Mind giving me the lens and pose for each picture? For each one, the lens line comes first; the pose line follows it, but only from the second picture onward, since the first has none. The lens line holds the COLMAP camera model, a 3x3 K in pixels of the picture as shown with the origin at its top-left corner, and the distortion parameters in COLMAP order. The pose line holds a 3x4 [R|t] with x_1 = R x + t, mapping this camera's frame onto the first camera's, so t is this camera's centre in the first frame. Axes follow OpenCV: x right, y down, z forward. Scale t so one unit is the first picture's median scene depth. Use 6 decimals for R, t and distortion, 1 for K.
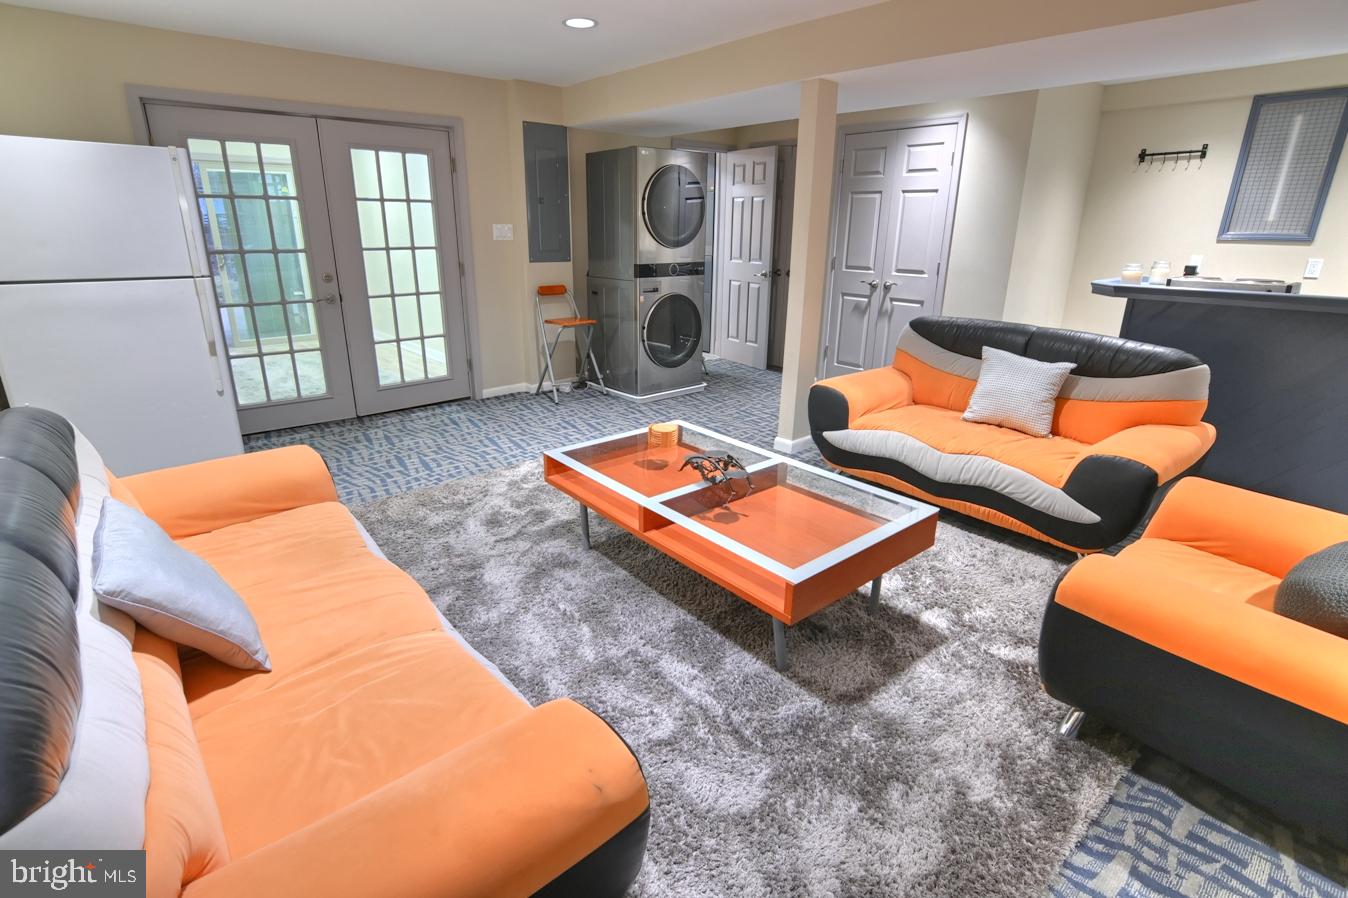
lens RADIAL K [[650.1, 0, 664.9], [0, 650.1, 451.0], [0, 0, 1]] dist [-0.029087, 0.012978]
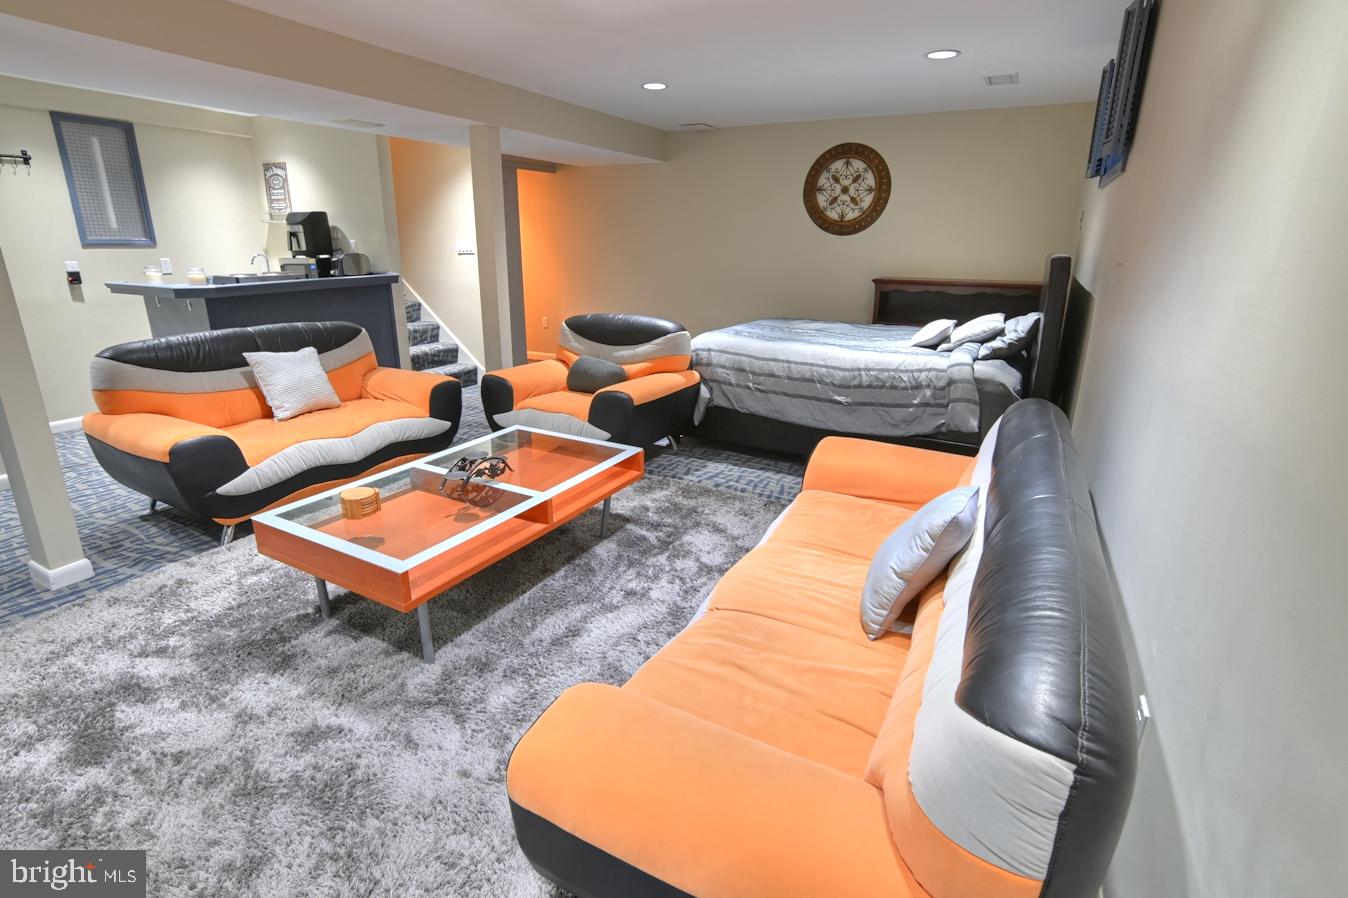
lens RADIAL K [[650.1, 0, 664.9], [0, 650.1, 451.0], [0, 0, 1]] dist [-0.029087, 0.012978]
pose [[-0.358401, -0.300517, 0.883877, -0.559956], [0.299379, 0.859774, 0.413716, -0.201831], [-0.884263, 0.412891, -0.218175, 0.560265]]
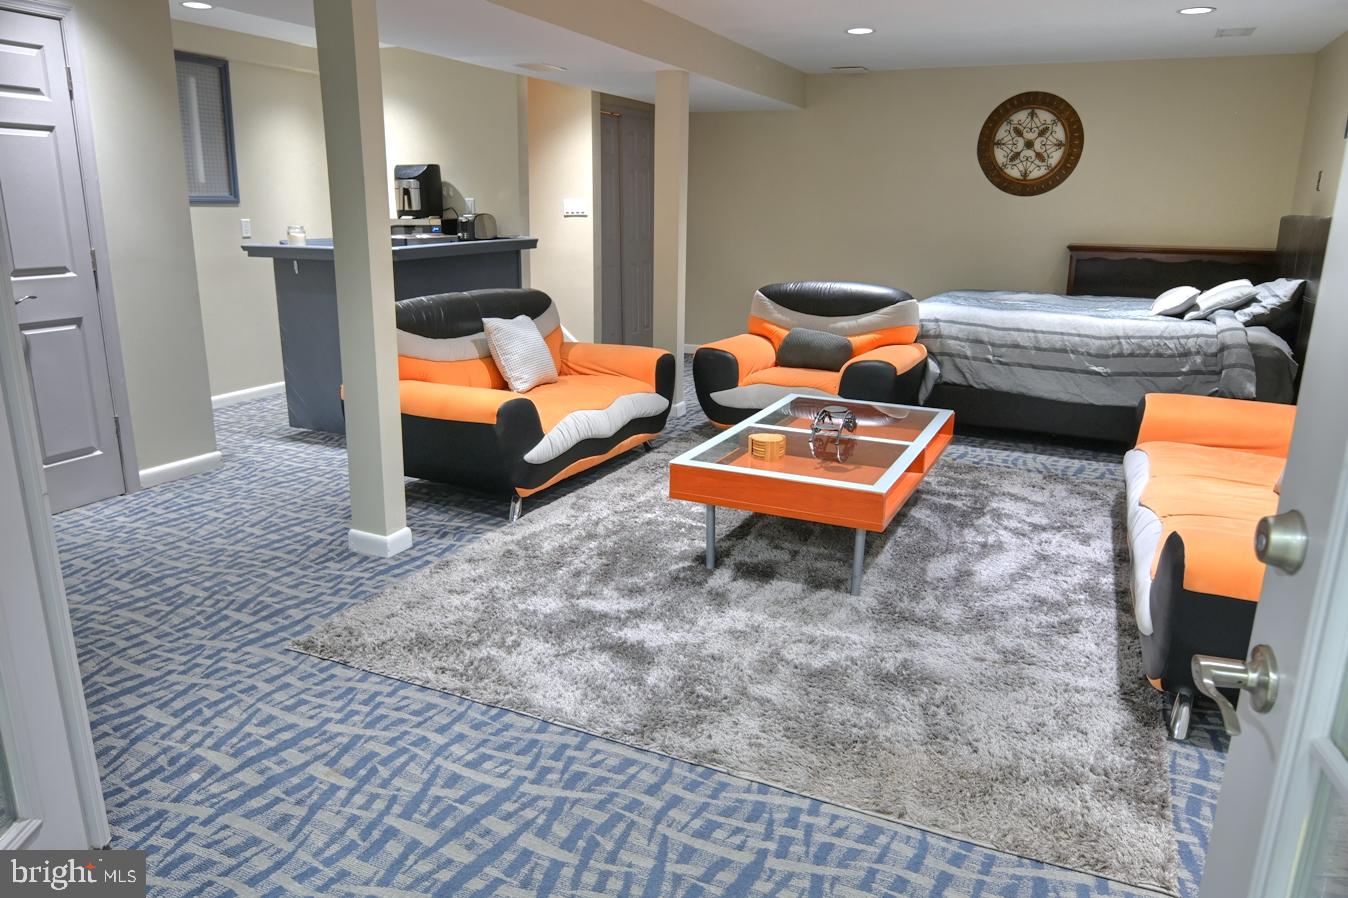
lens RADIAL K [[921.8, 0, 668.8], [0, 921.8, 457.3], [0, 0, 1]] dist [-0.027163, 0.001627]
pose [[-0.415940, -0.253917, 0.873224, -0.661378], [0.288725, 0.873674, 0.391575, -0.344862], [-0.862341, 0.414993, -0.290084, 0.995475]]
